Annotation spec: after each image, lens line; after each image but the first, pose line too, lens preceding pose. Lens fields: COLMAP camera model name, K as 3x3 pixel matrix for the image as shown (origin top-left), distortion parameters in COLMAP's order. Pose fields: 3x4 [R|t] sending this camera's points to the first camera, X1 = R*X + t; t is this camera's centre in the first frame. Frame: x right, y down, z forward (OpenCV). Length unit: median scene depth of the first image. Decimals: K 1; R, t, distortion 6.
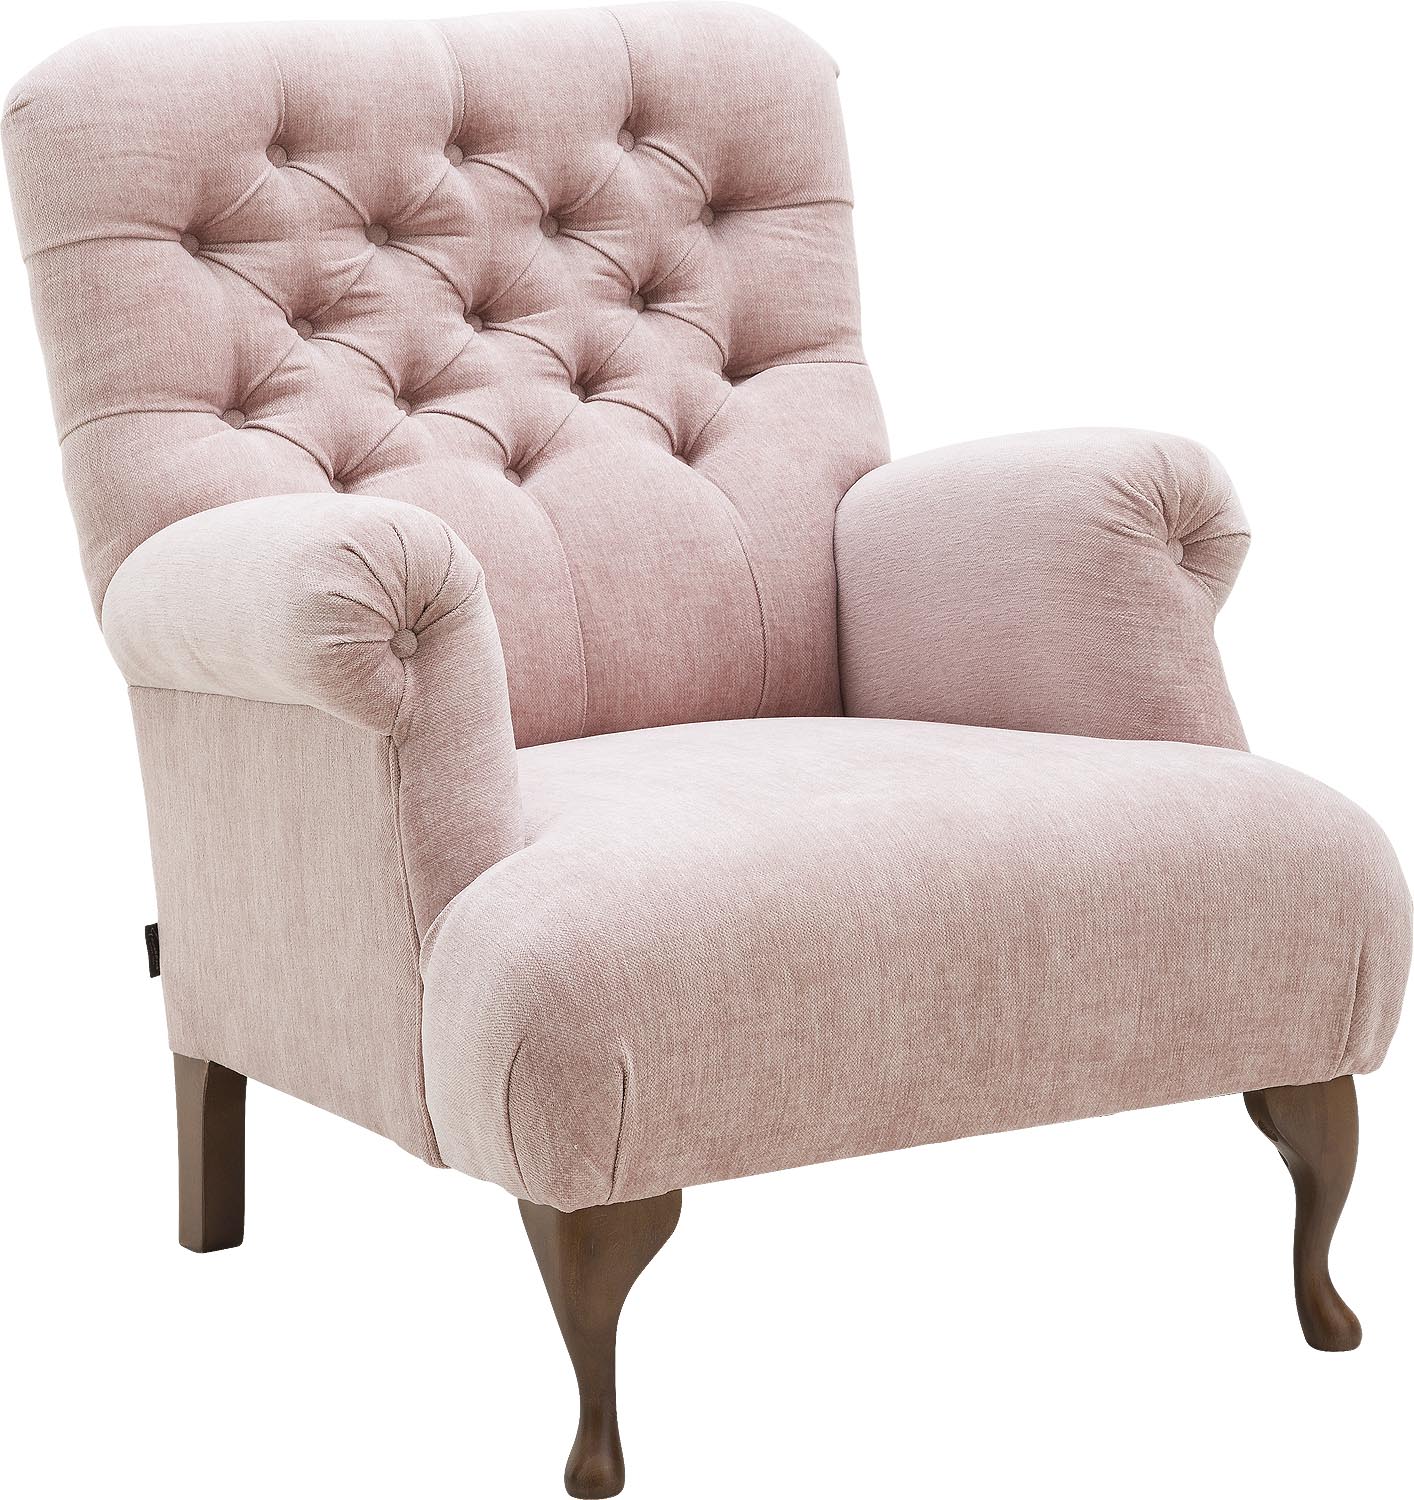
lens RADIAL K [[3104.7, 0, 705.2], [0, 3104.7, 733.7], [0, 0, 1]] dist [0.006355, 0.000000]
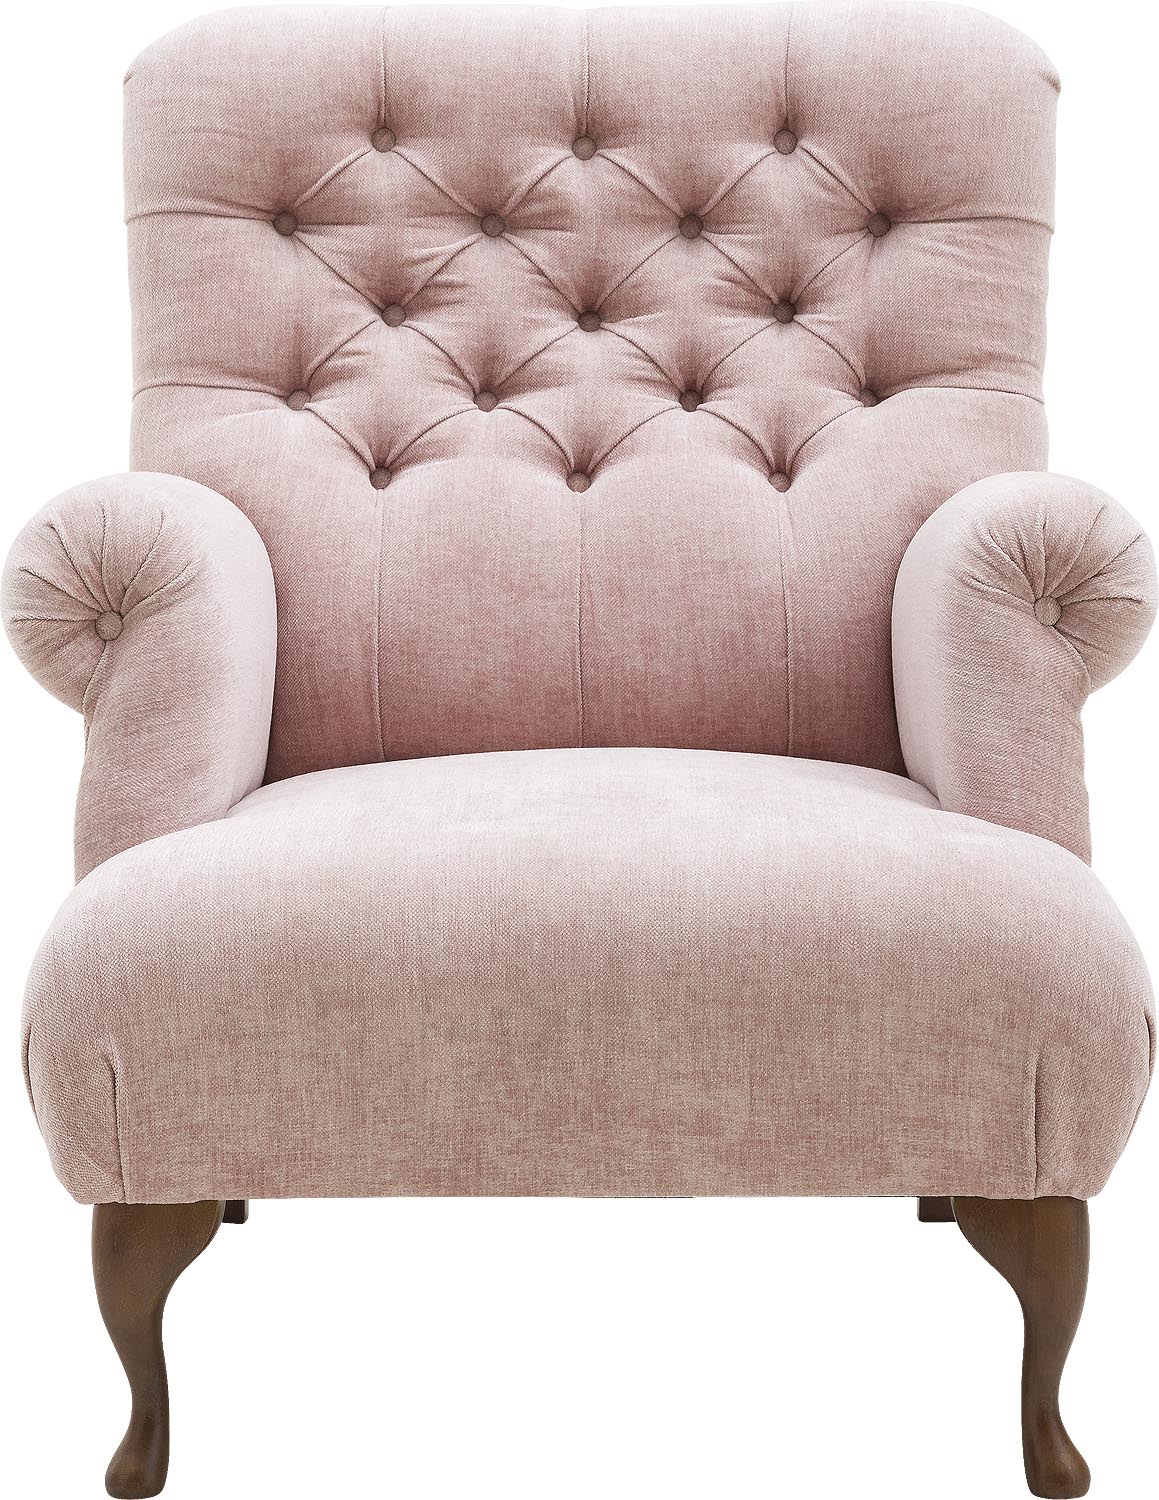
lens RADIAL K [[3238.3, 0, 581.3], [0, 3238.3, 752.3], [0, 0, 1]] dist [-0.018935, 0.000000]
pose [[0.947455, 0.104979, -0.302174, 0.270388], [-0.105074, 0.994336, 0.015990, -0.015593], [0.302141, 0.016601, 0.953119, 0.039410]]
